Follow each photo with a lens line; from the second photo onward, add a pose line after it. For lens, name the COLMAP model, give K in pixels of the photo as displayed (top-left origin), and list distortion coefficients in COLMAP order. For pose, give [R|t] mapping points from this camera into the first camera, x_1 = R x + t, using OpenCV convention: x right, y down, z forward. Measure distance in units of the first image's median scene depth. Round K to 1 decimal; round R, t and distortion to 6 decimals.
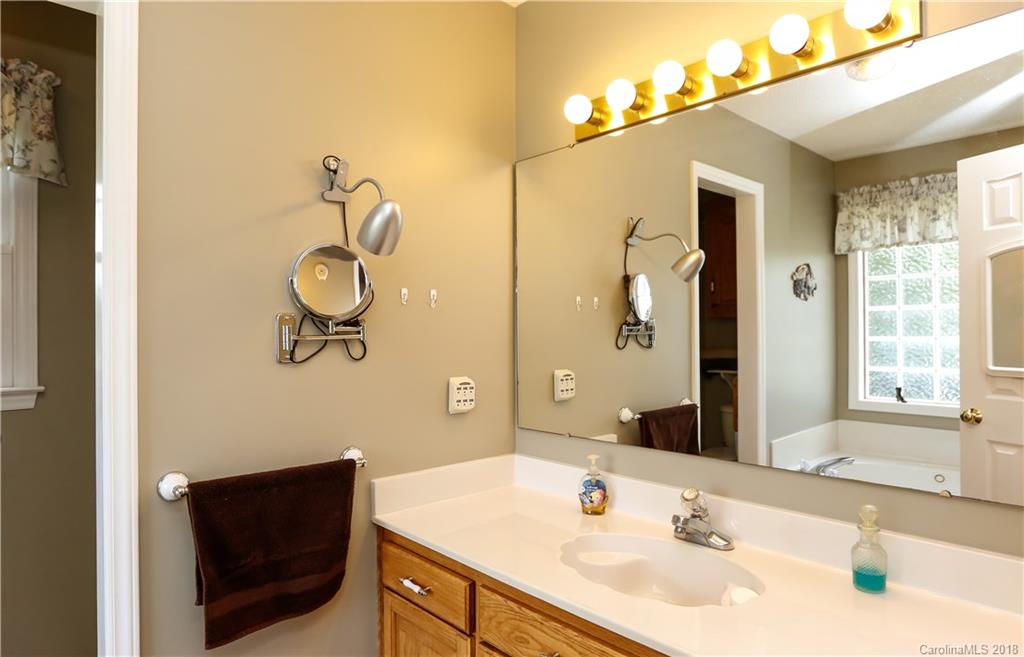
lens RADIAL K [[615.5, 0, 511.2], [0, 615.5, 330.5], [0, 0, 1]] dist [-0.009192, -0.001157]
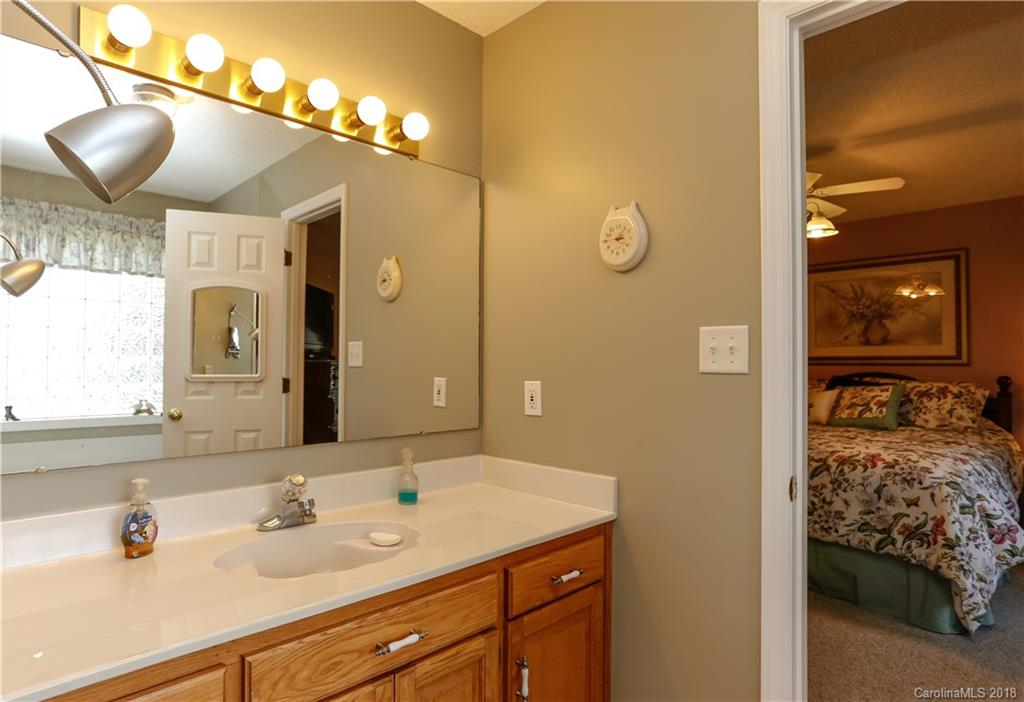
lens RADIAL K [[504.8, 0, 512.5], [0, 504.8, 351.5], [0, 0, 1]] dist [-0.005807, -0.000417]
pose [[0.018538, 0.024647, 0.999524, -0.271869], [-0.008442, 0.999664, -0.024493, 0.029719], [-0.999793, -0.007984, 0.018740, 0.288332]]
